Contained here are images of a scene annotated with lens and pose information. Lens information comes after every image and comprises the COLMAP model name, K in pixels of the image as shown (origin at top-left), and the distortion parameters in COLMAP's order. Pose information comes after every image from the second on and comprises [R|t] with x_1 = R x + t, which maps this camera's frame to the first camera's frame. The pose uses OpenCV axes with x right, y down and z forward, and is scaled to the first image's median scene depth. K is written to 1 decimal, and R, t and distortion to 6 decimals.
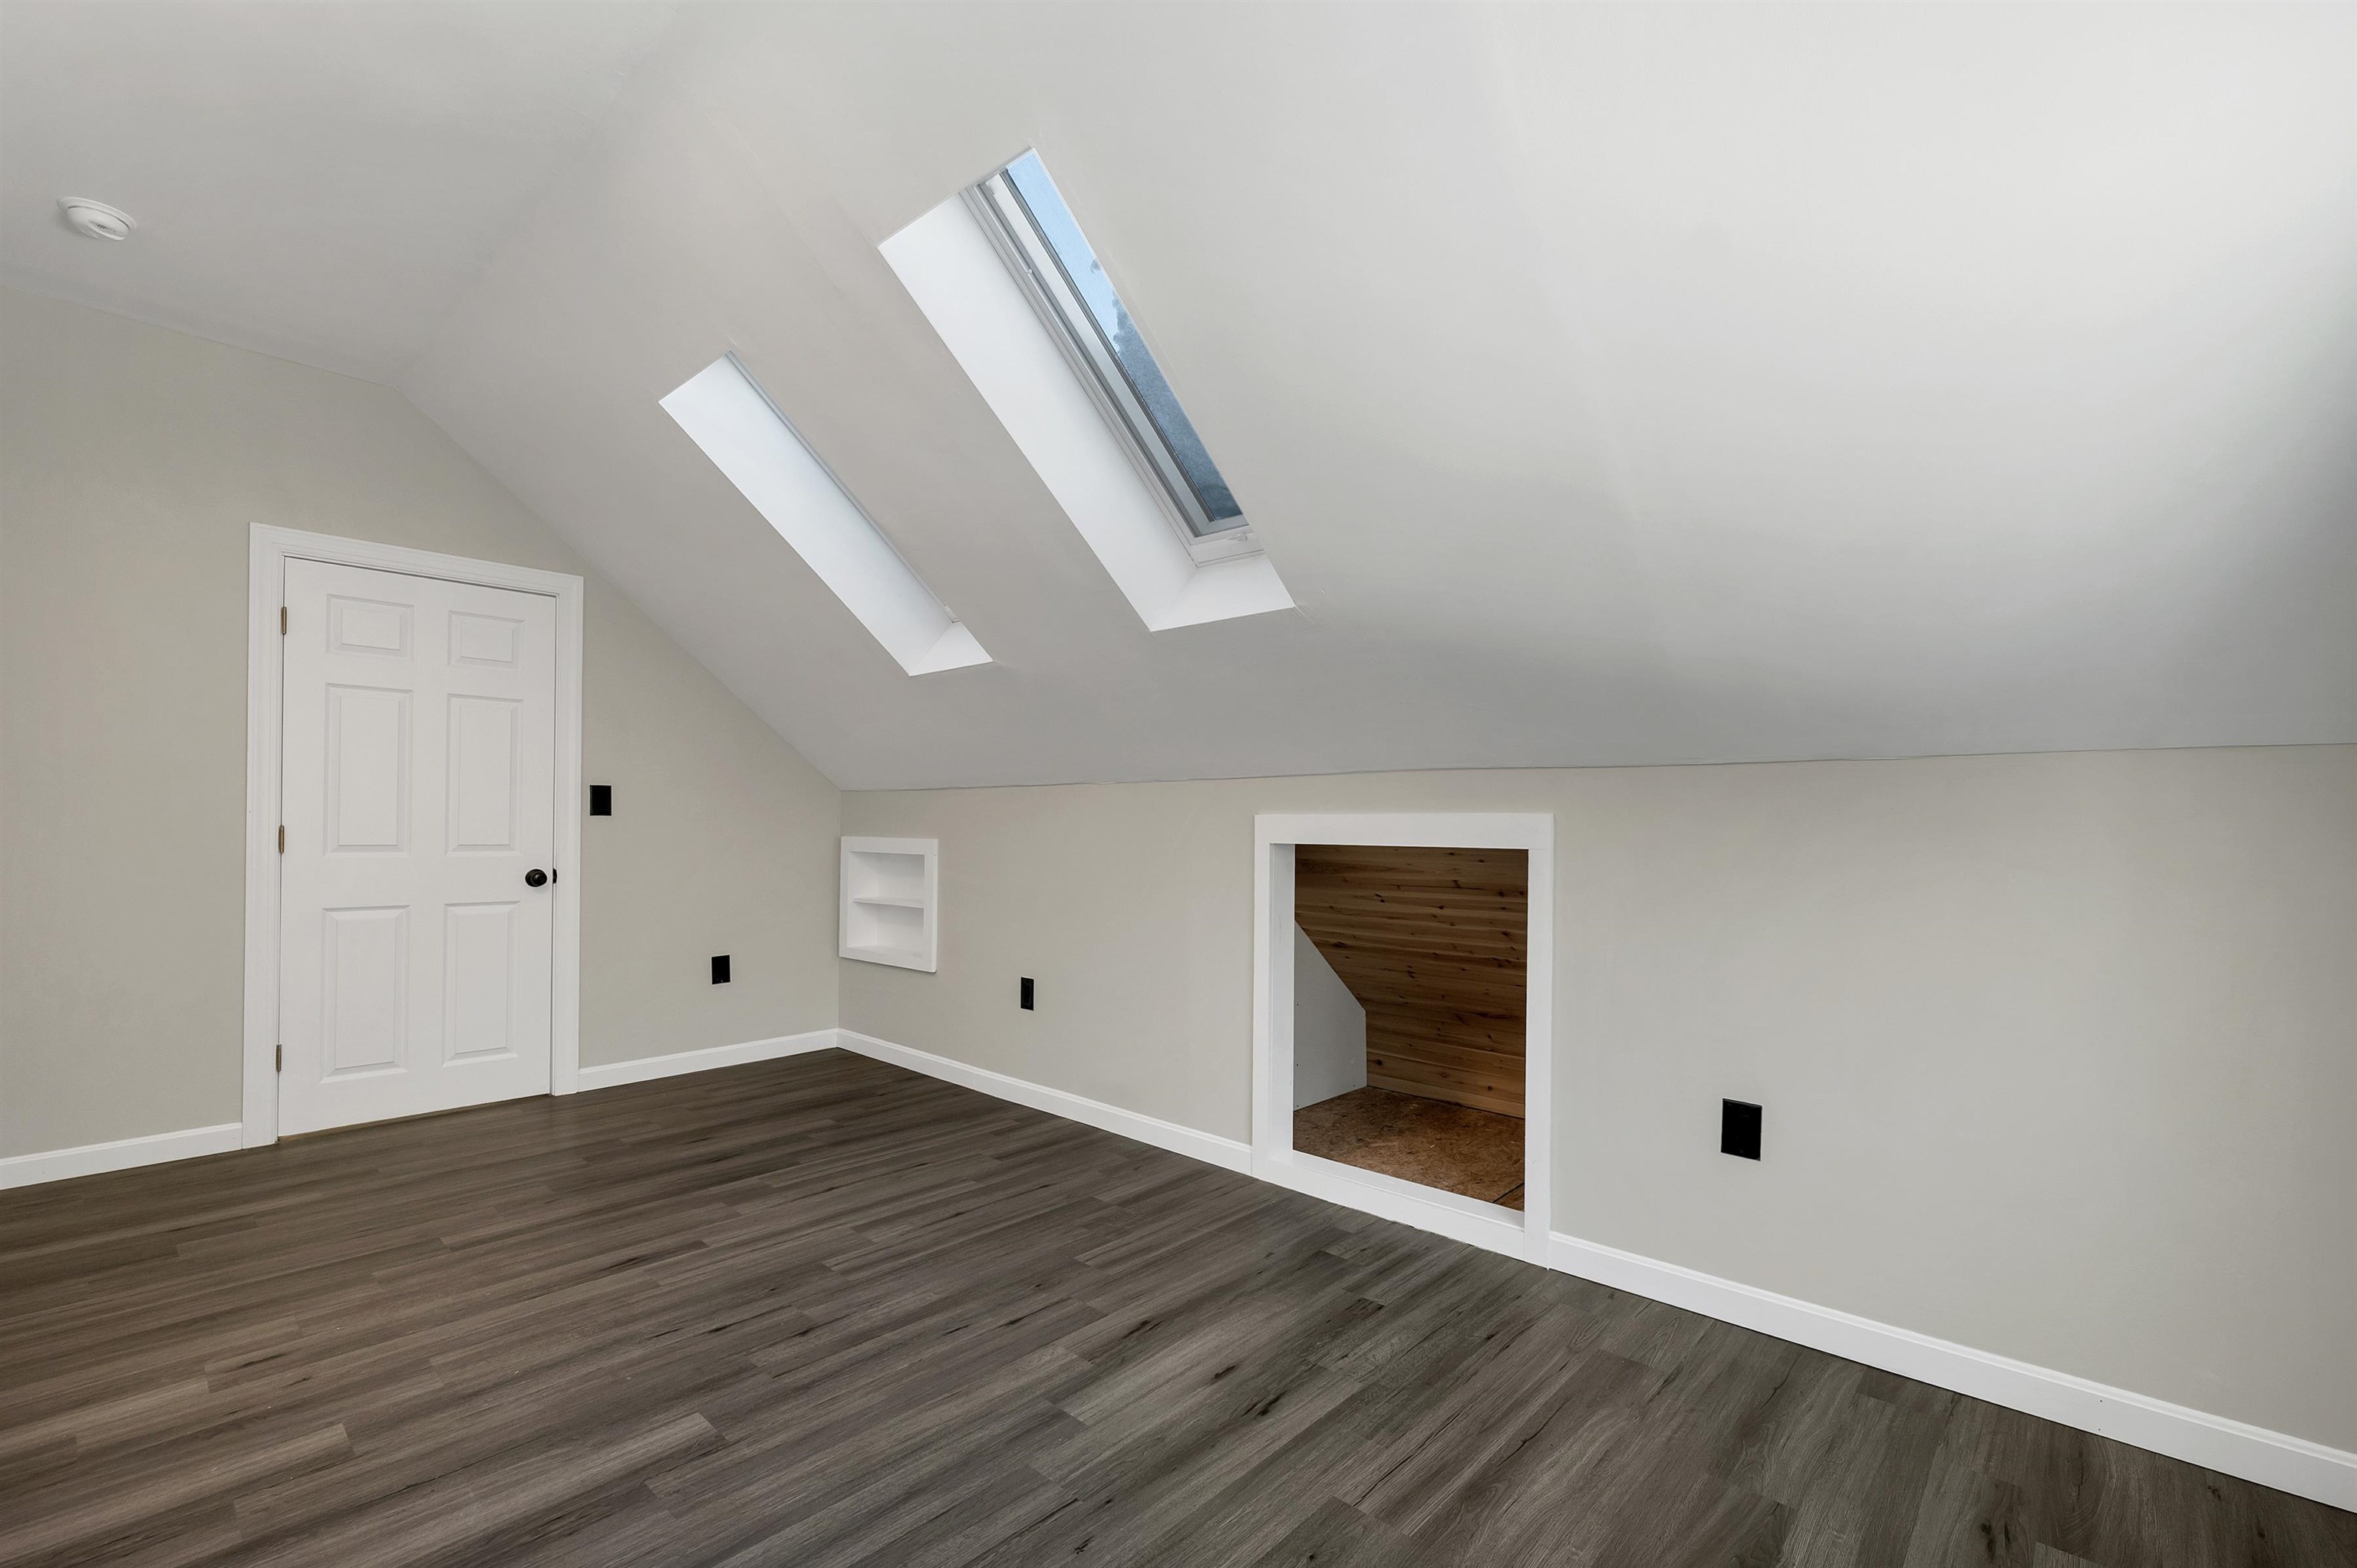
lens RADIAL K [[1008.9, 0, 1178.5], [0, 1008.9, 784.0], [0, 0, 1]] dist [0.003384, 0.000049]
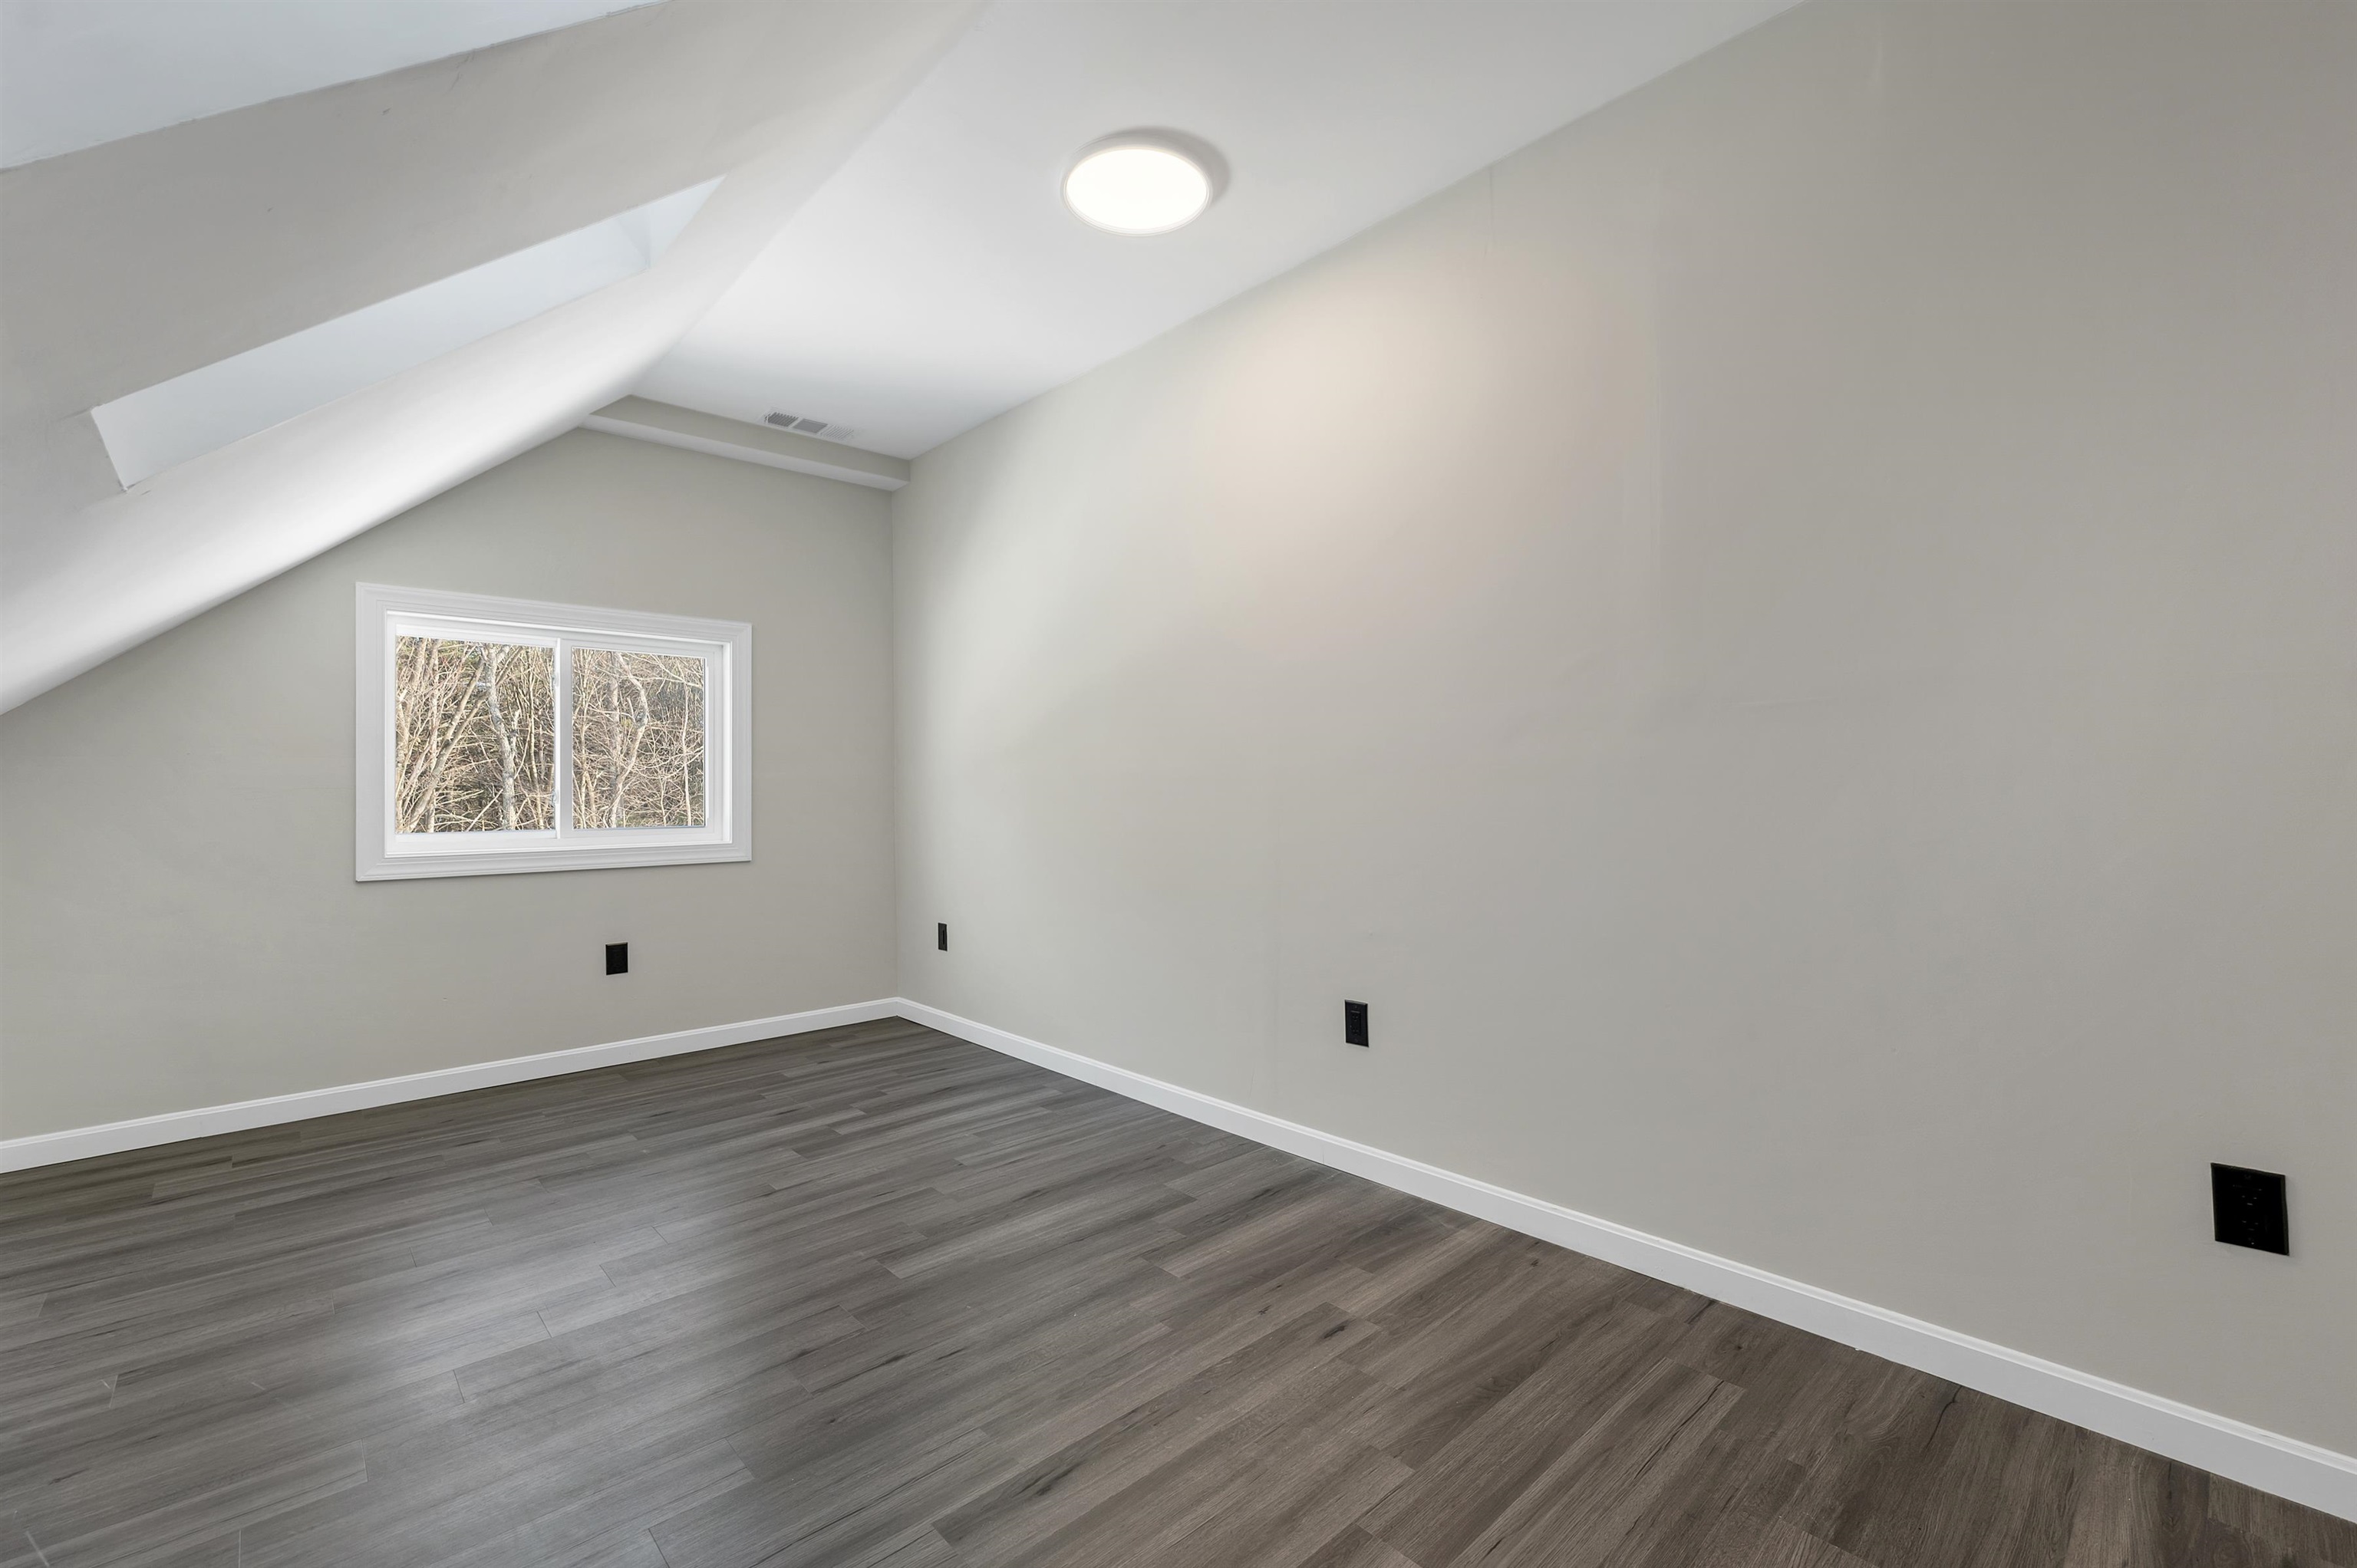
lens RADIAL K [[1008.9, 0, 1178.5], [0, 1008.9, 784.0], [0, 0, 1]] dist [0.003384, 0.000049]
pose [[-0.996359, -0.000281, 0.085251, -0.820756], [-0.003845, 0.999125, -0.041648, 0.070933], [-0.085165, -0.041824, -0.995489, 1.986013]]
